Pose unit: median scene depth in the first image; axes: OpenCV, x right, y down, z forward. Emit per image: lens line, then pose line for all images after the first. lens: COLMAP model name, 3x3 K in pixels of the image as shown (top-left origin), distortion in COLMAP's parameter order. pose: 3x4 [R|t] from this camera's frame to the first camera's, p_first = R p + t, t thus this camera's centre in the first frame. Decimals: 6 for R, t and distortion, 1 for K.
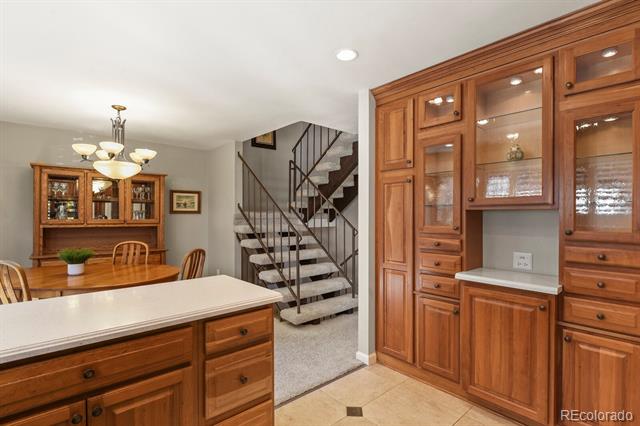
lens RADIAL K [[307.7, 0, 321.3], [0, 307.7, 216.3], [0, 0, 1]] dist [0.001756, -0.003167]
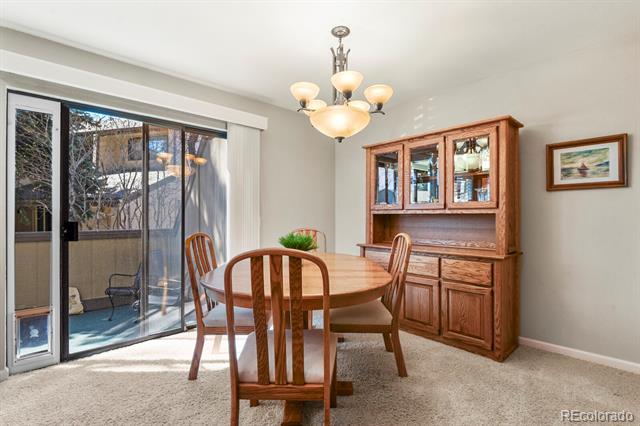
lens RADIAL K [[307.7, 0, 332.7], [0, 307.7, 217.5], [0, 0, 1]] dist [0.001756, -0.003167]
pose [[0.074019, -0.009871, -0.997208, -0.001370], [-0.003229, 0.999943, -0.010137, 0.041719], [0.997252, 0.003971, 0.073983, 0.595644]]
